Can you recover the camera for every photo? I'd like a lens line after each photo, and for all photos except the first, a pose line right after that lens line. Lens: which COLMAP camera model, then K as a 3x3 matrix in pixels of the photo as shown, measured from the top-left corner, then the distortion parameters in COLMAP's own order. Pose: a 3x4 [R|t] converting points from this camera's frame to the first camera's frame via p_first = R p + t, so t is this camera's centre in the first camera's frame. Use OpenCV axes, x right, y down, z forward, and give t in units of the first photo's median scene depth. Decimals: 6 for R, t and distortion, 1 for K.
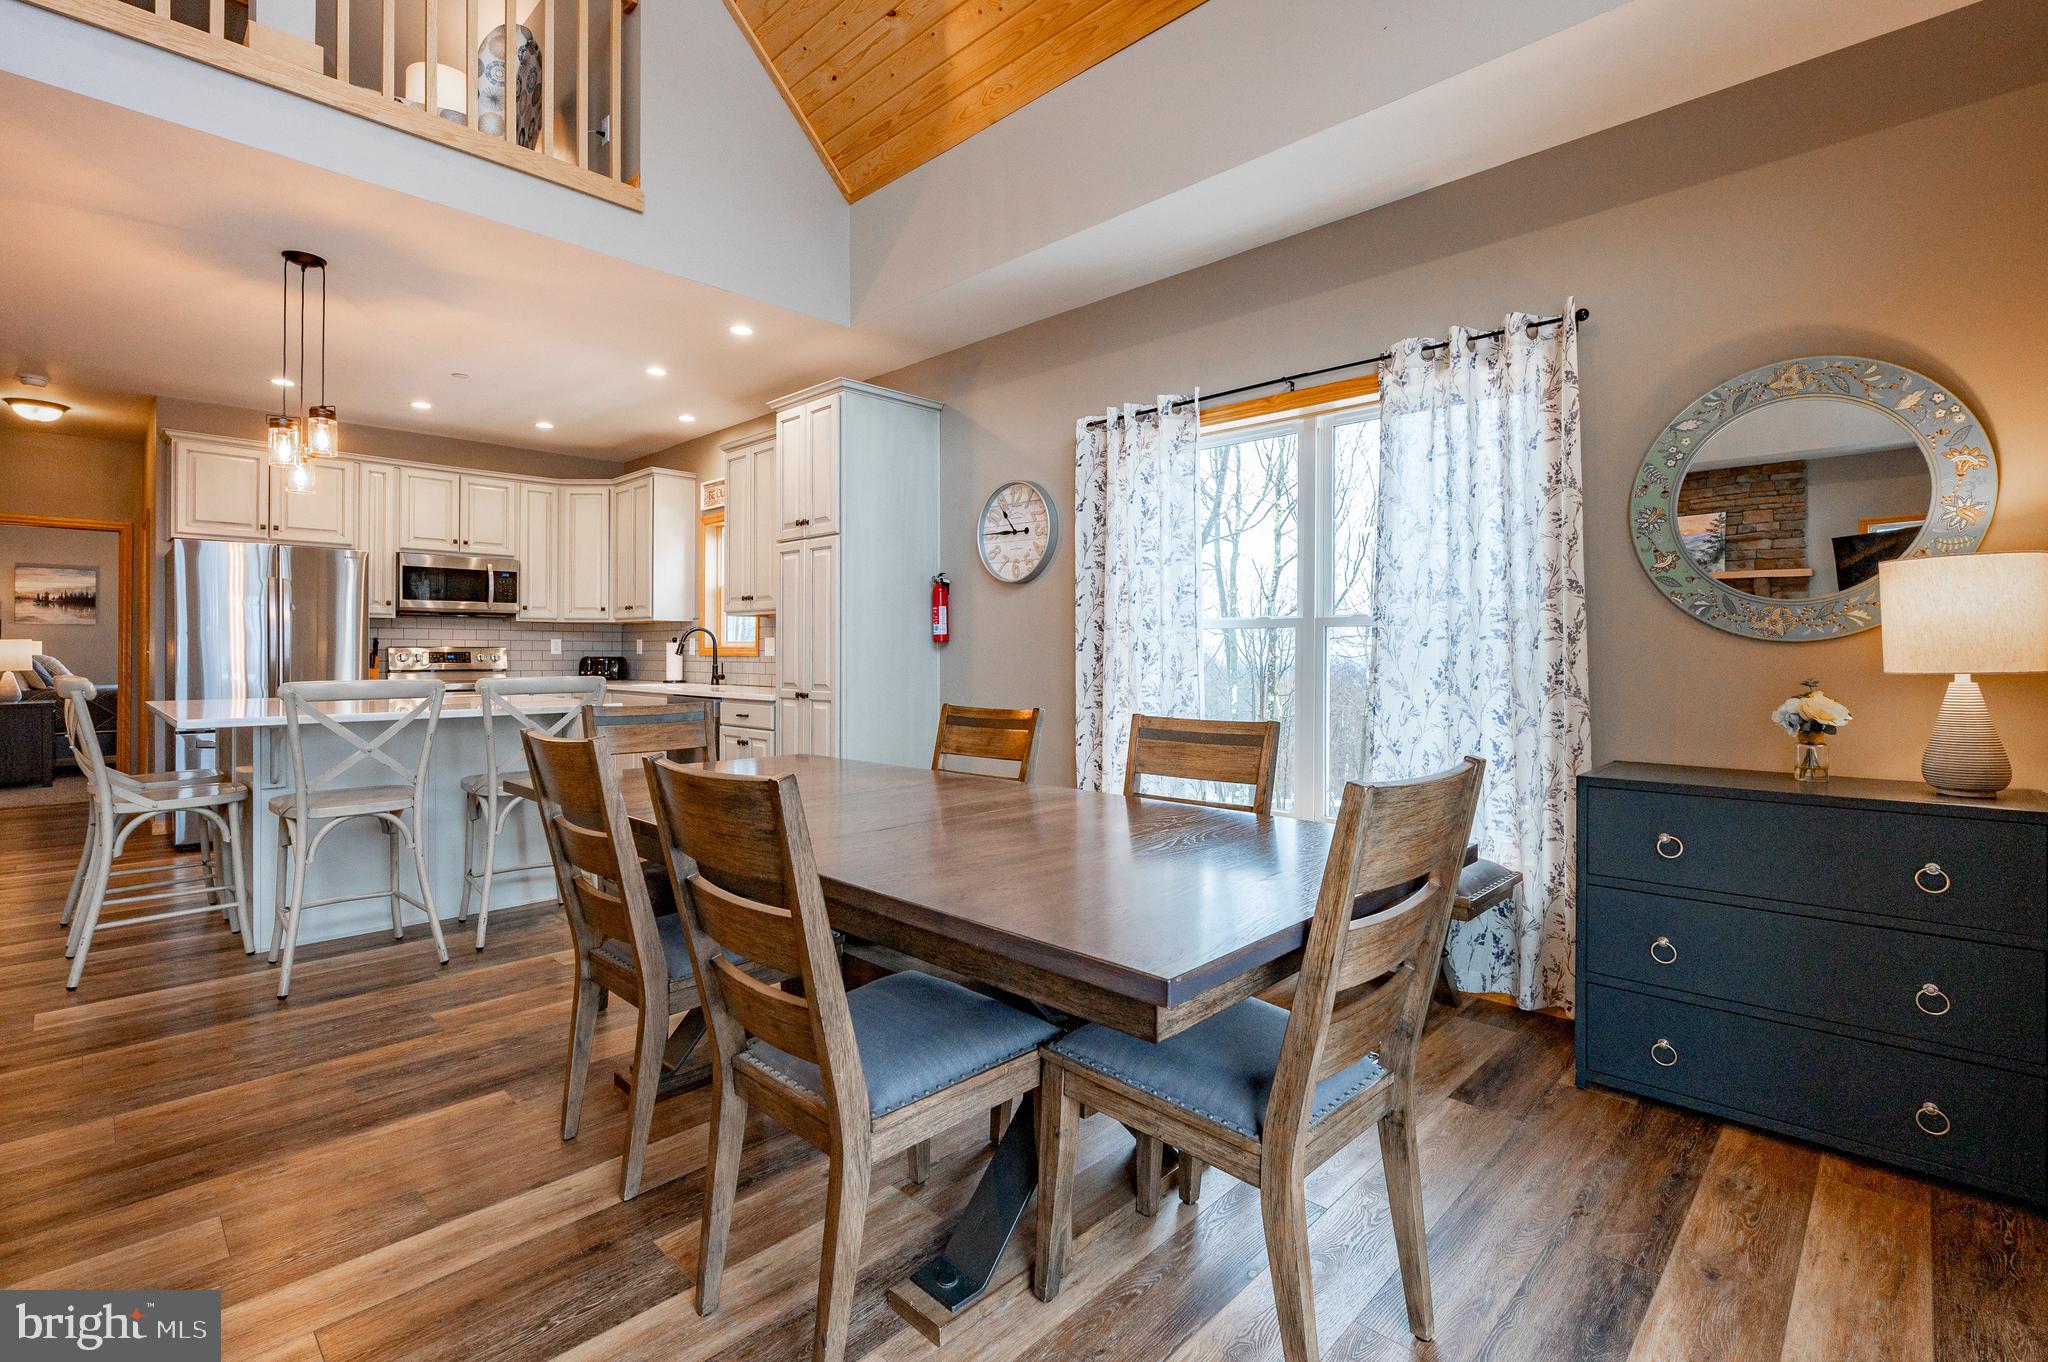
lens RADIAL K [[919.4, 0, 1036.2], [0, 919.4, 656.6], [0, 0, 1]] dist [0.002924, -0.000175]
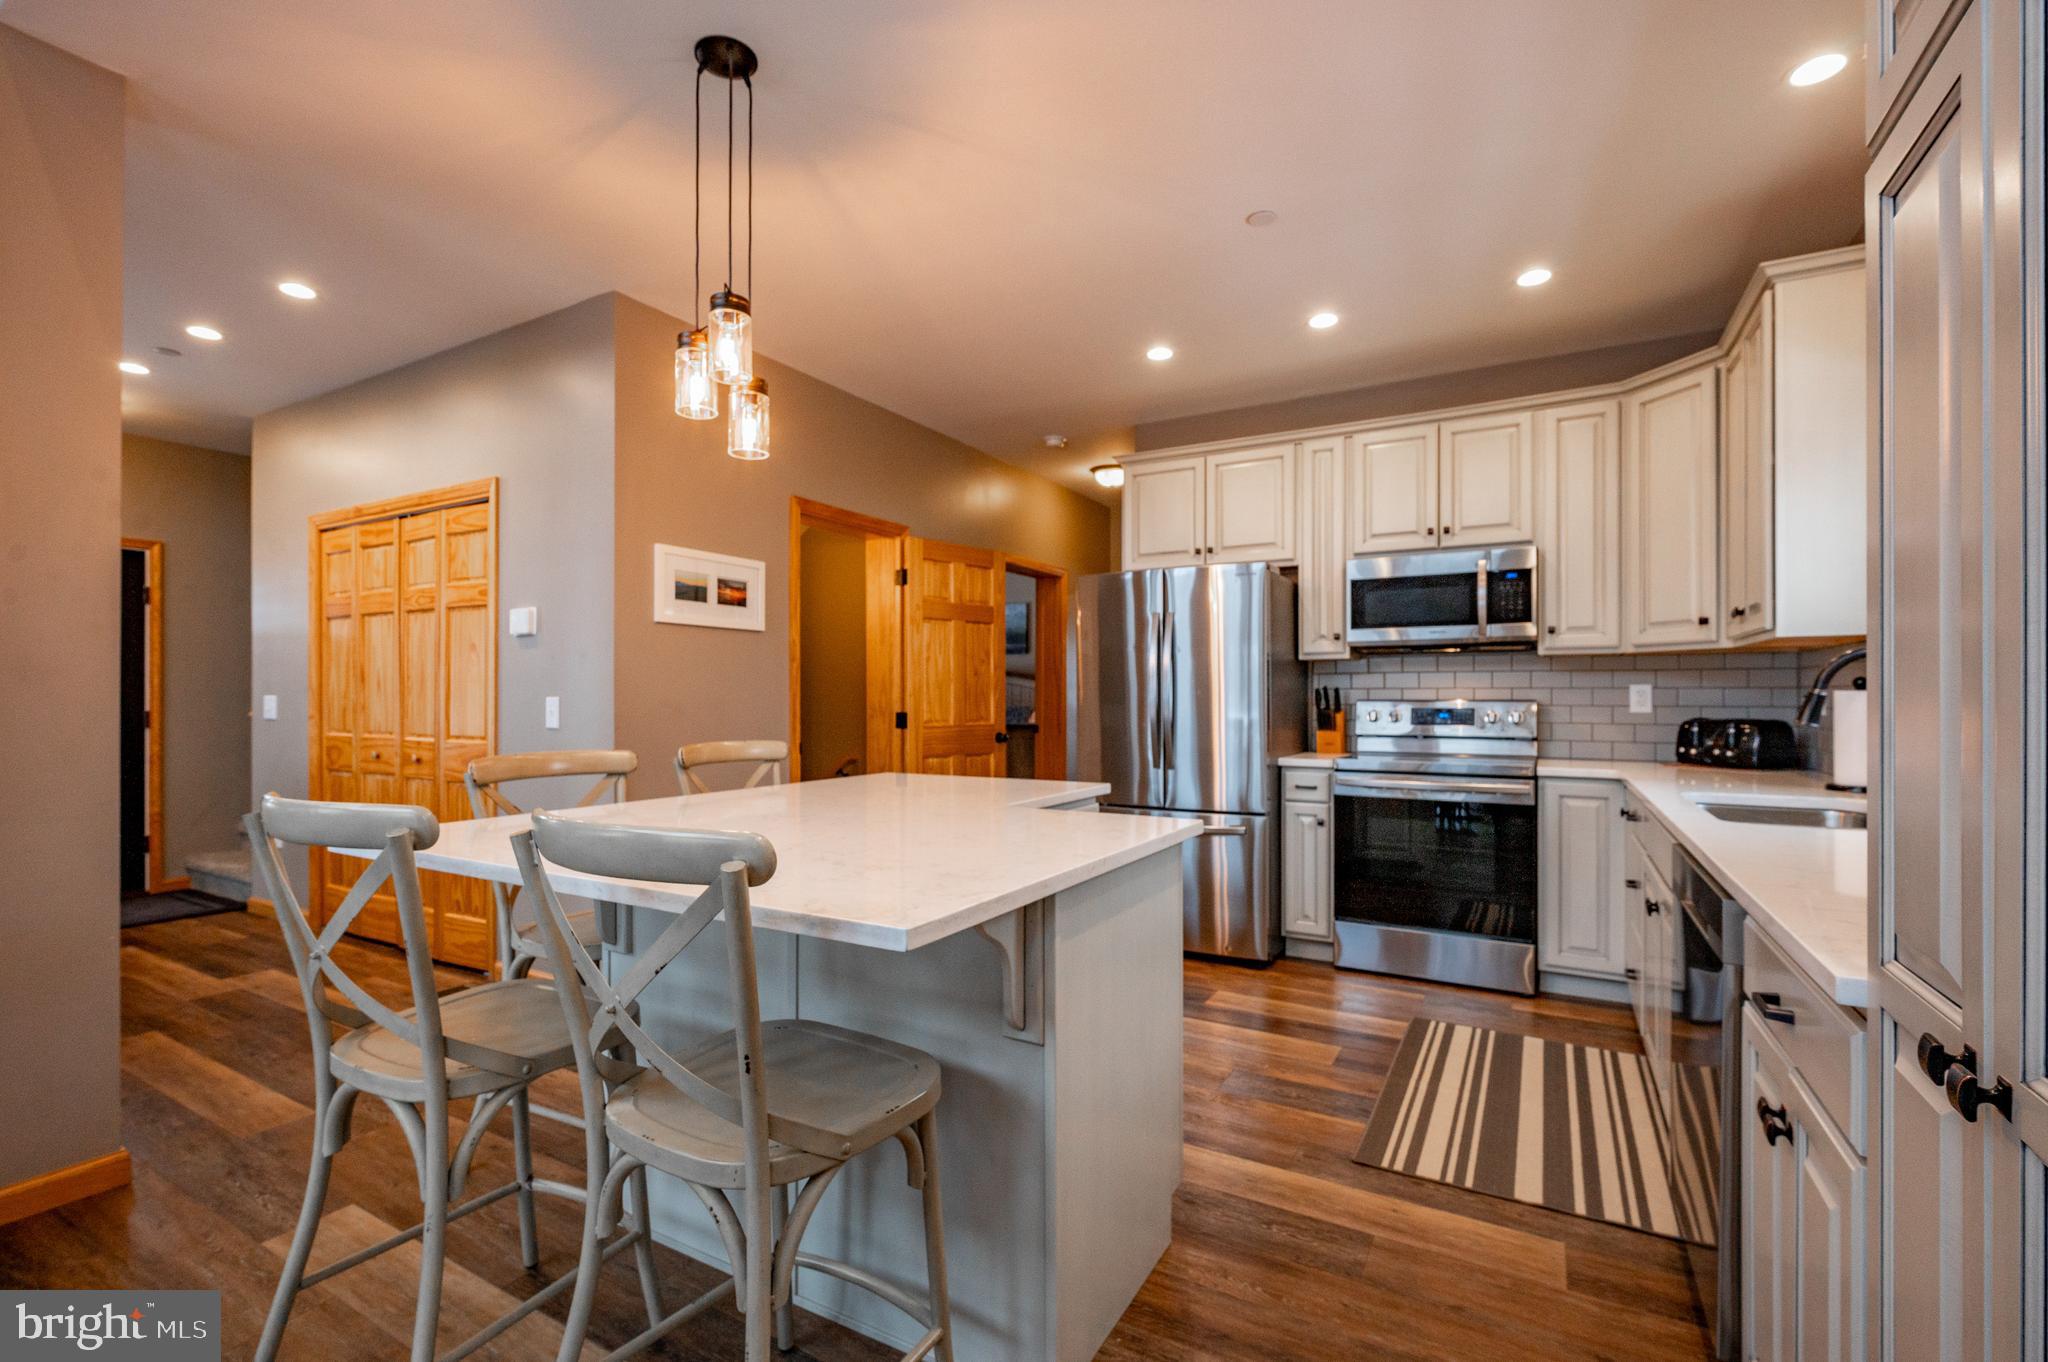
lens RADIAL K [[893.0, 0, 1008.8], [0, 893.0, 694.4], [0, 0, 1]] dist [0.001375, 0.000002]
pose [[0.231782, -0.003524, -0.972761, -0.162405], [-0.002727, 0.999987, -0.004272, -0.017130], [0.972764, 0.003643, 0.231769, 0.872097]]
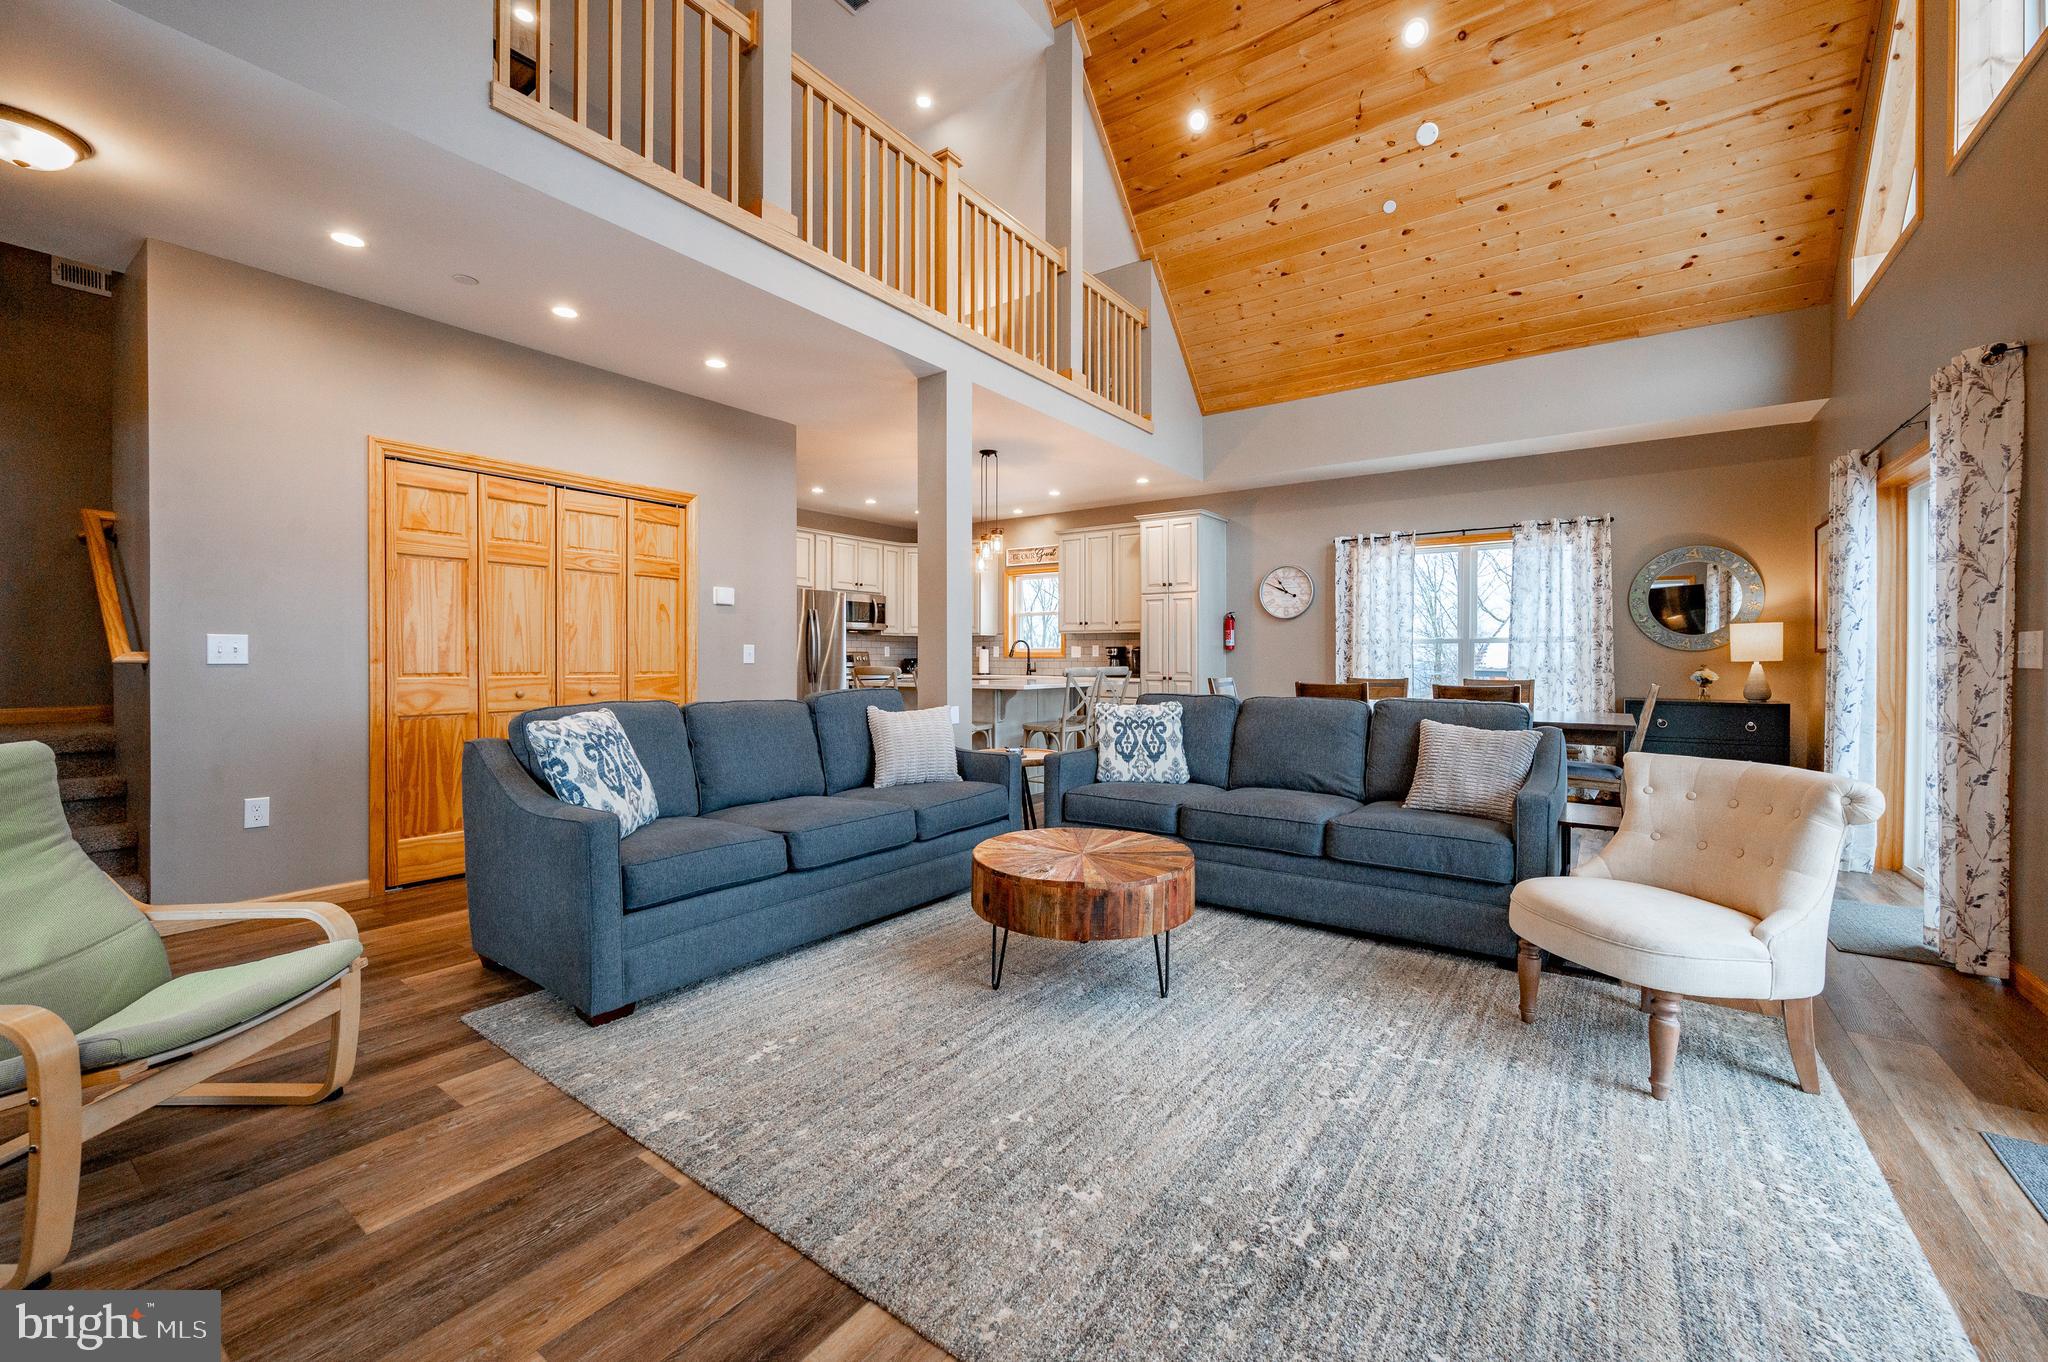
lens RADIAL K [[792.0, 0, 1039.2], [0, 792.0, 668.9], [0, 0, 1]] dist [-0.001813, -0.000100]
pose [[0.988552, -0.002107, 0.150865, -0.775375], [0.000565, 0.999947, 0.010265, 0.006874], [-0.150879, -0.010063, 0.988501, -0.546836]]
